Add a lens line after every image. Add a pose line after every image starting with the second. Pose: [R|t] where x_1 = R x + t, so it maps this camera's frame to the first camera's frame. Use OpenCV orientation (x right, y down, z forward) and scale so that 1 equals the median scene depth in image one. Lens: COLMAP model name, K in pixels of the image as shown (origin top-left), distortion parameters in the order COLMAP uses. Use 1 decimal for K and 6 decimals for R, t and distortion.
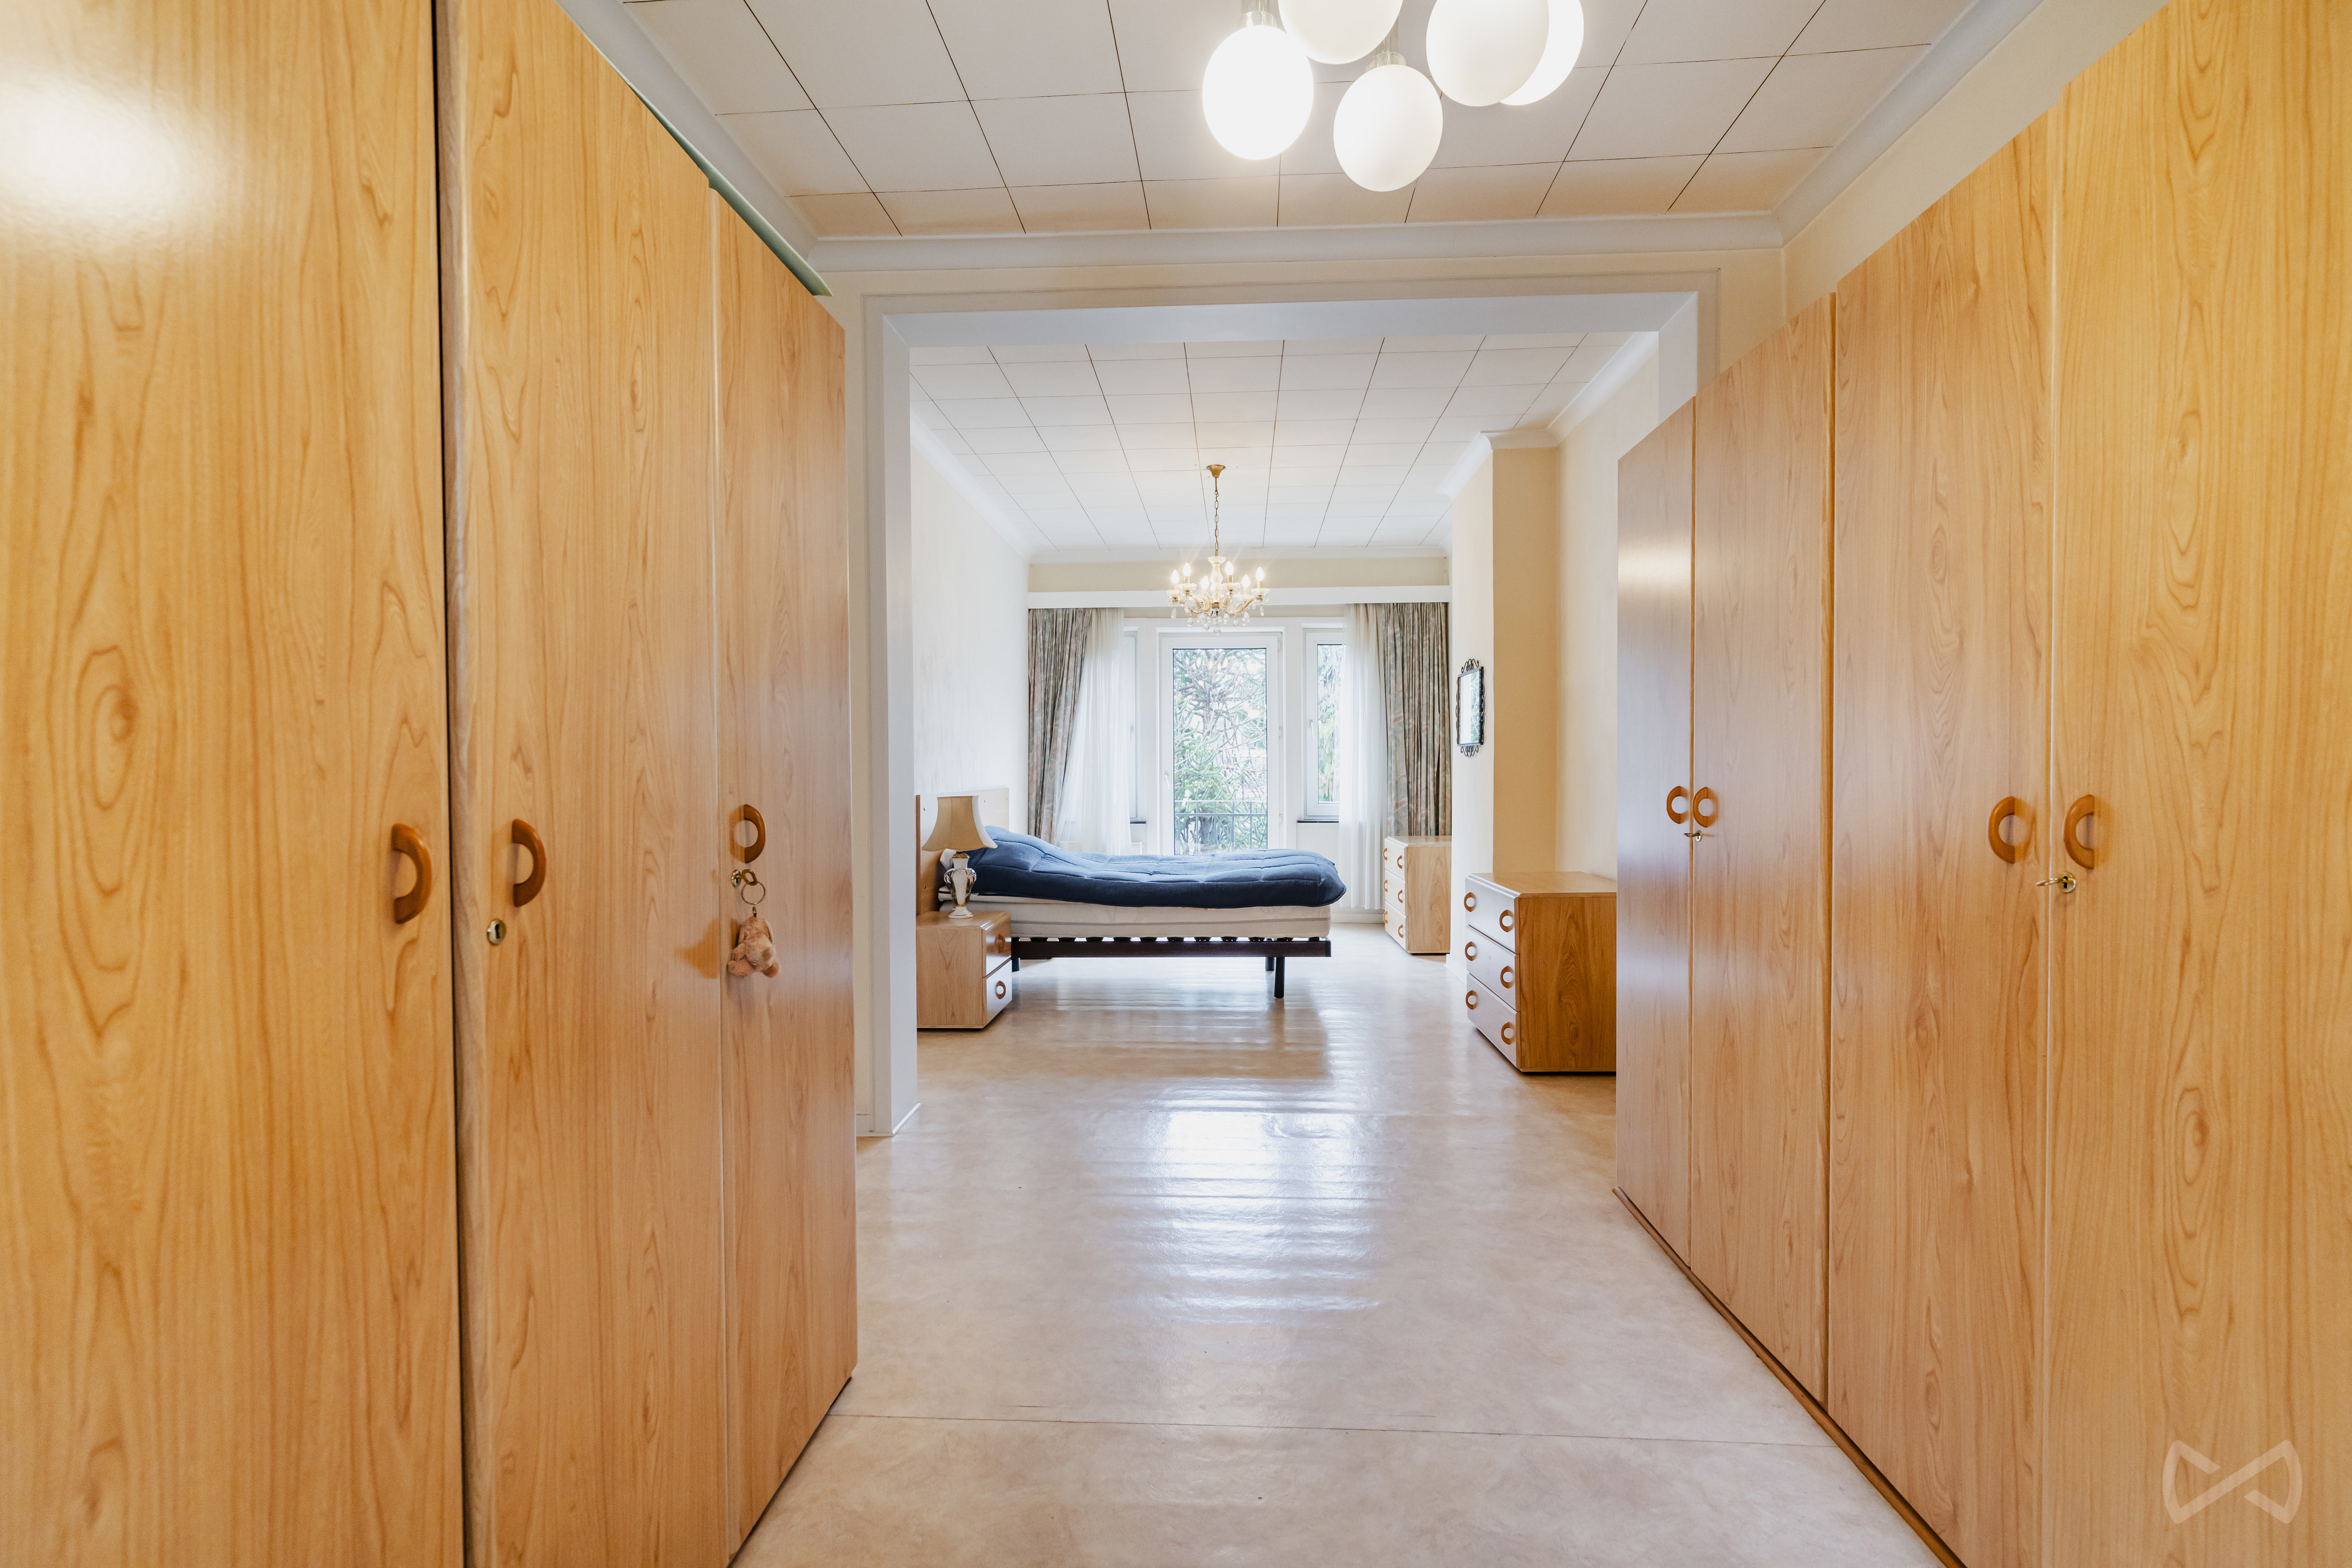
lens RADIAL K [[1038.4, 0, 1179.9], [0, 1038.4, 780.0], [0, 0, 1]] dist [0.000293, -0.000065]
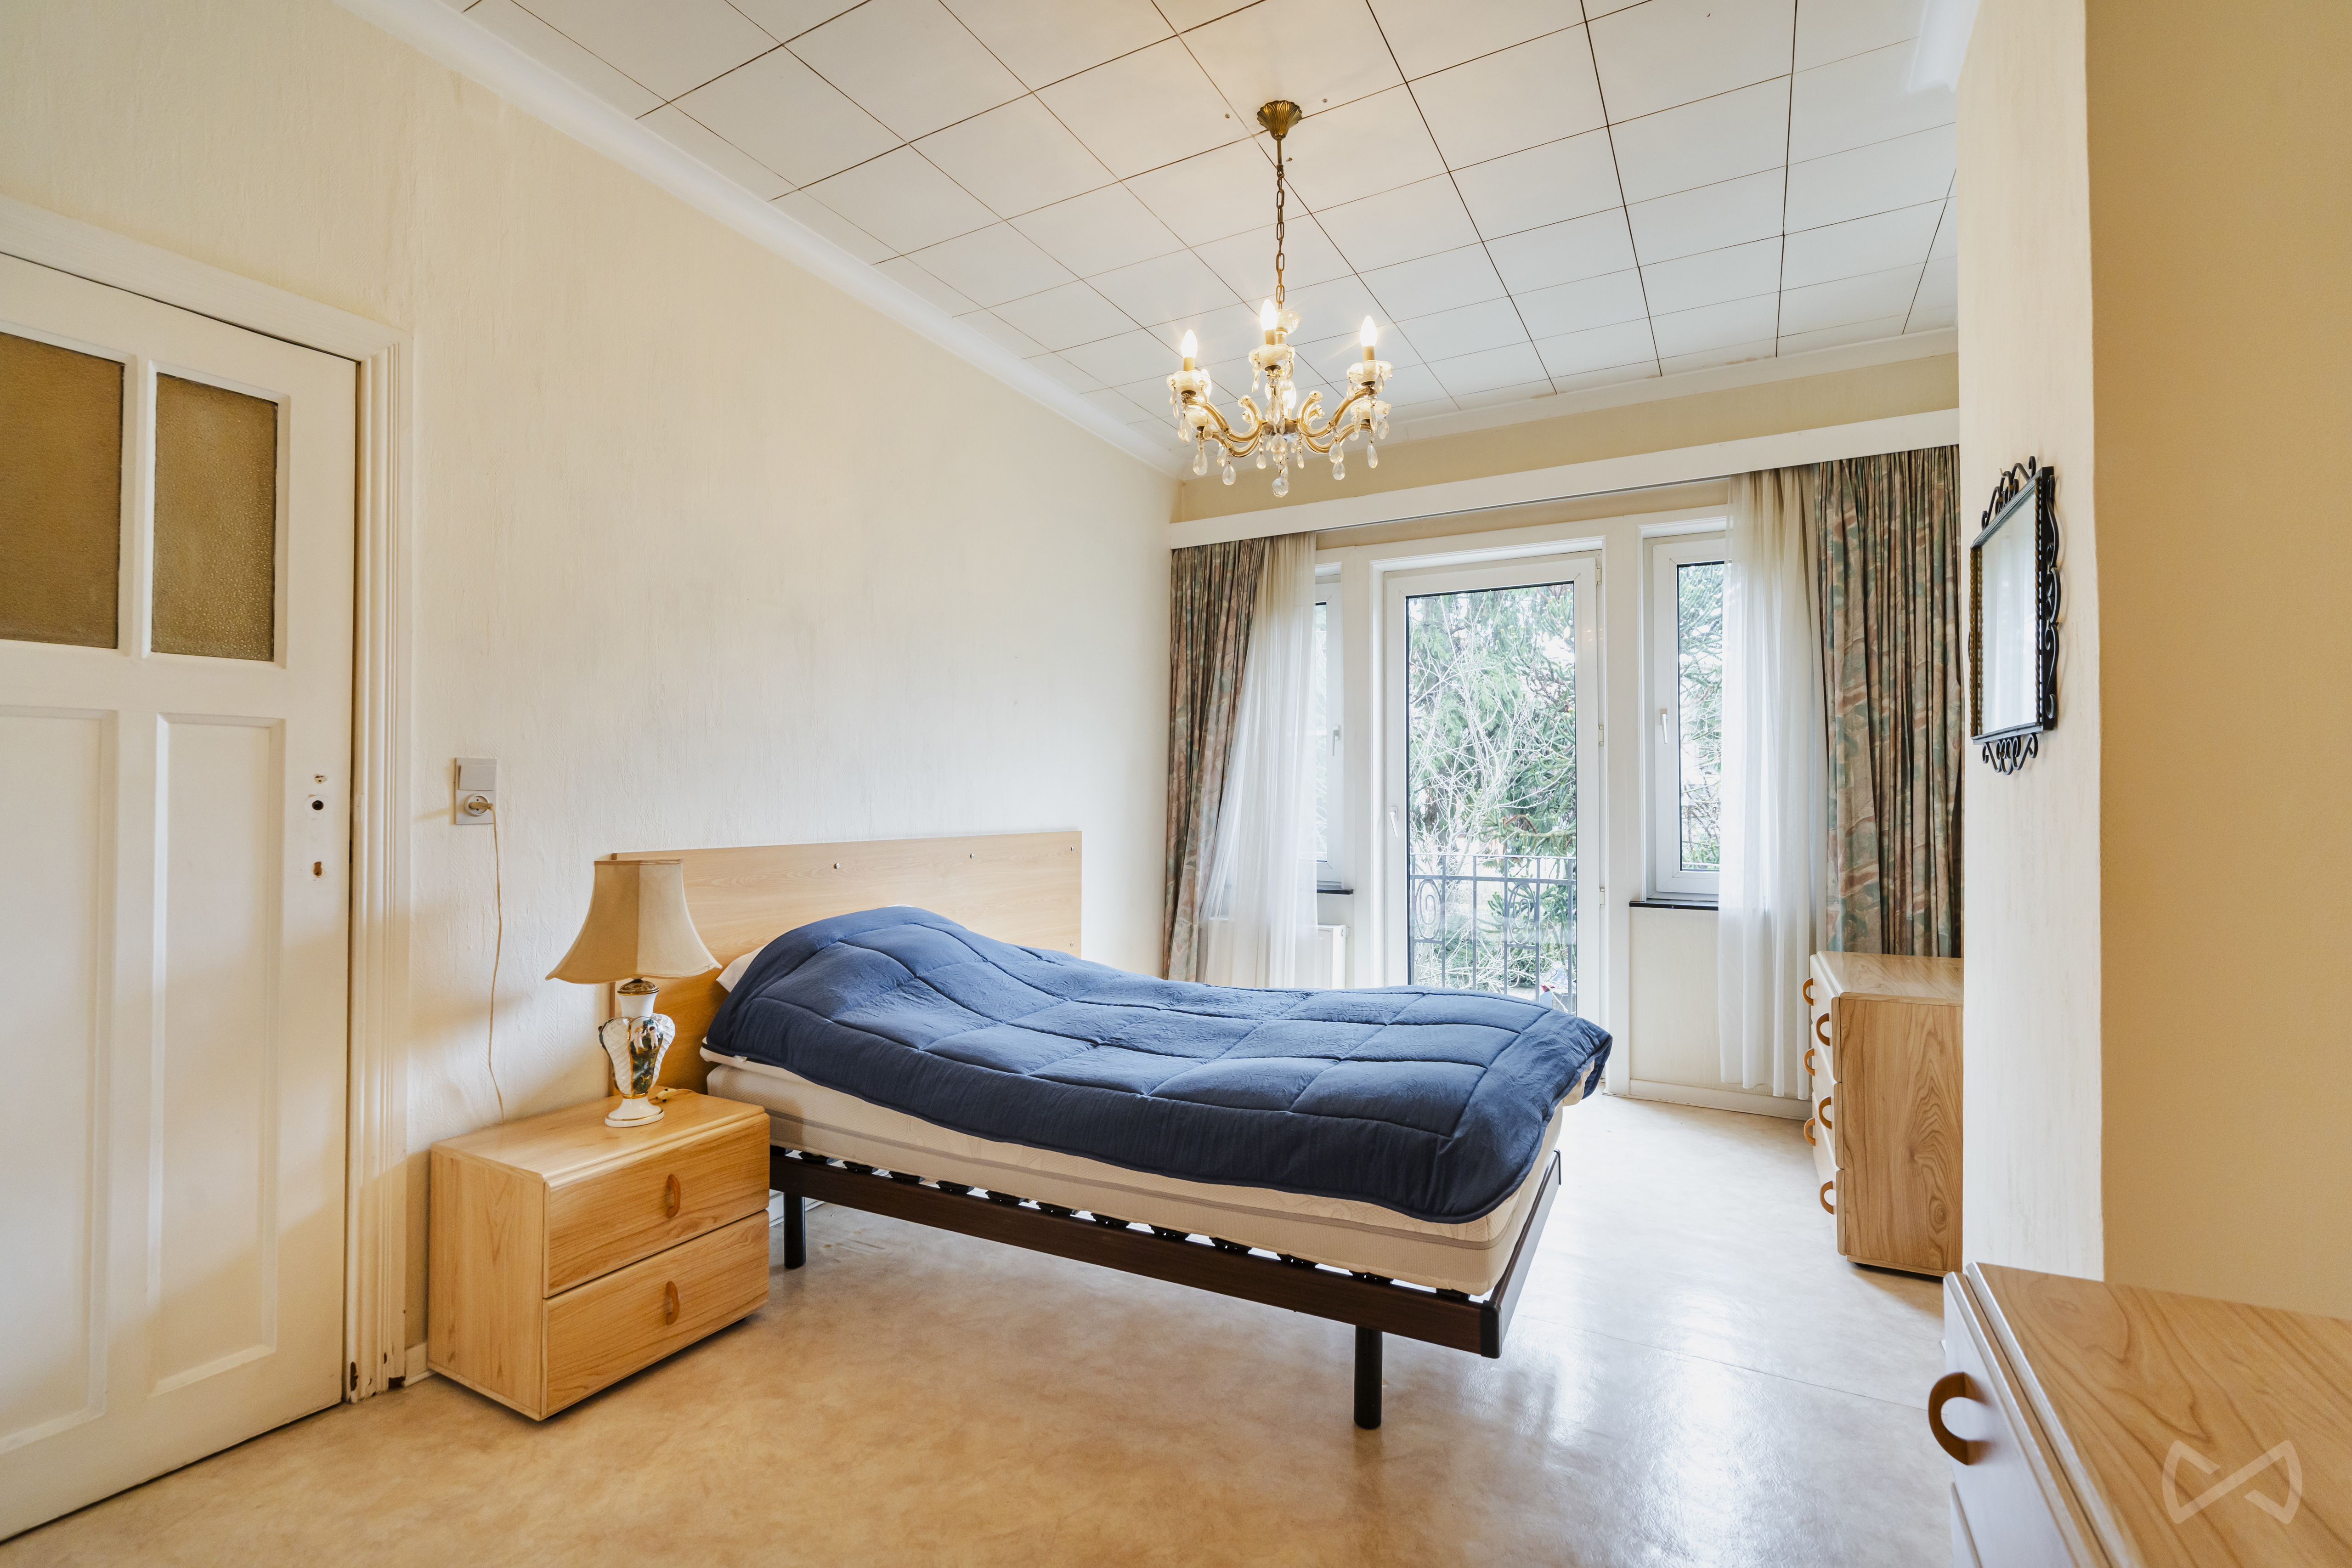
lens RADIAL K [[1038.4, 0, 1174.9], [0, 1038.4, 778.8], [0, 0, 1]] dist [0.000293, -0.000065]
pose [[0.902630, -0.002429, -0.430410, 0.132871], [-0.009629, 0.999620, -0.025835, -0.007007], [0.430309, 0.027464, 0.902264, 0.431706]]
